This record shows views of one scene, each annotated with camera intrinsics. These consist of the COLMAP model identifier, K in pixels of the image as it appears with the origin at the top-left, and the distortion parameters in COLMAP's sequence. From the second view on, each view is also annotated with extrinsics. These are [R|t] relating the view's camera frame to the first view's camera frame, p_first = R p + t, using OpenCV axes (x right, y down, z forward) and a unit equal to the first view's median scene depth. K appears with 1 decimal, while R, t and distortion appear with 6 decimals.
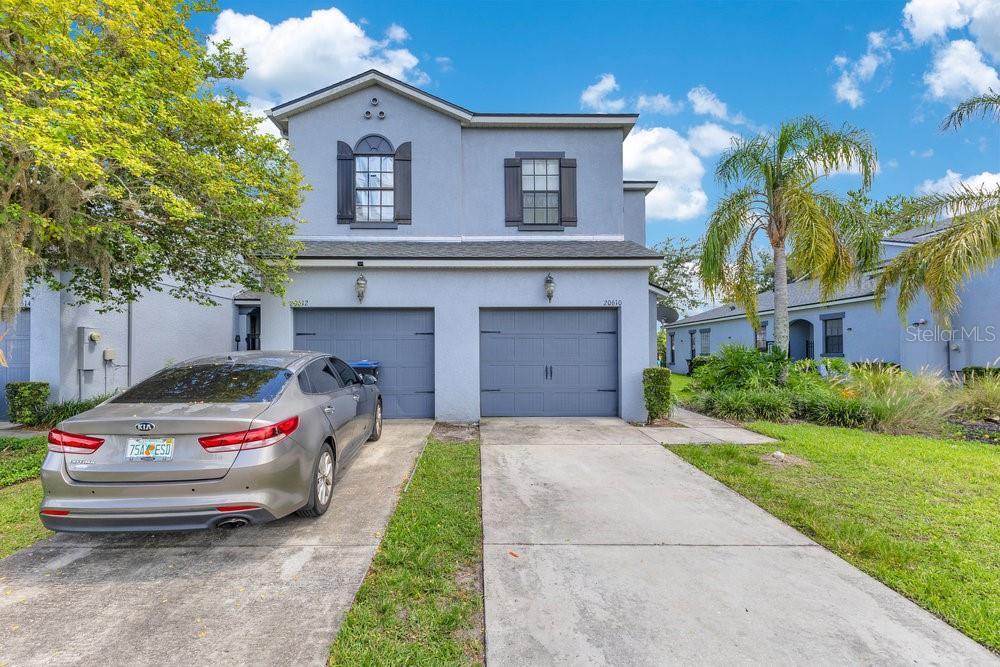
lens RADIAL K [[411.6, 0, 499.5], [0, 411.6, 339.3], [0, 0, 1]] dist [-0.001189, -0.000072]
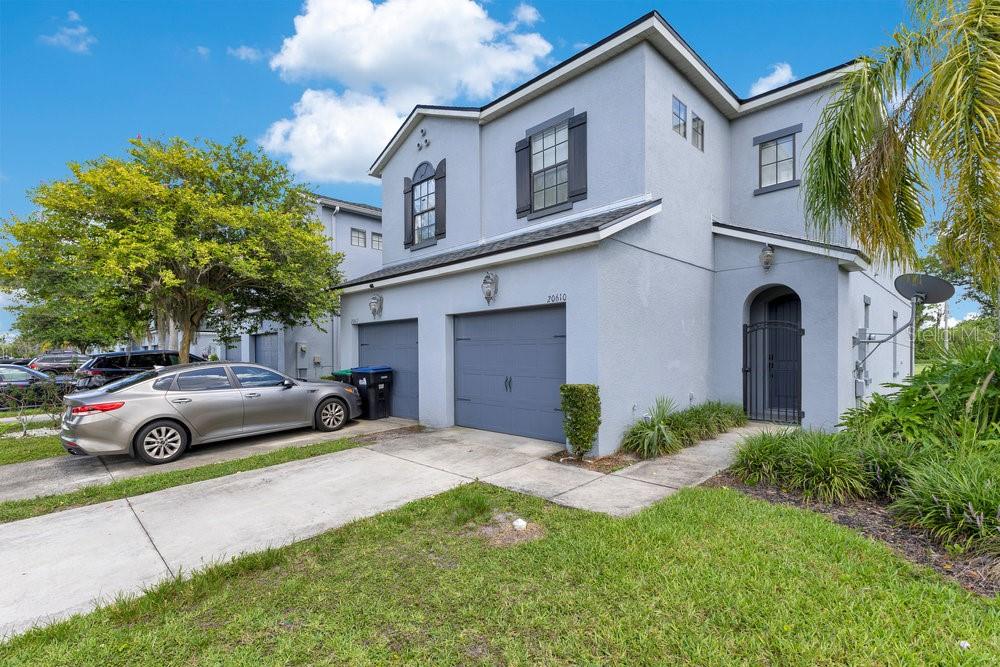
lens RADIAL K [[455.1, 0, 499.6], [0, 455.1, 340.2], [0, 0, 1]] dist [0.018522, 0.000721]
pose [[0.689932, -0.019479, -0.723612, 0.722751], [0.029050, 0.999578, 0.000790, -0.011929], [0.723291, -0.021566, 0.690206, 0.286544]]
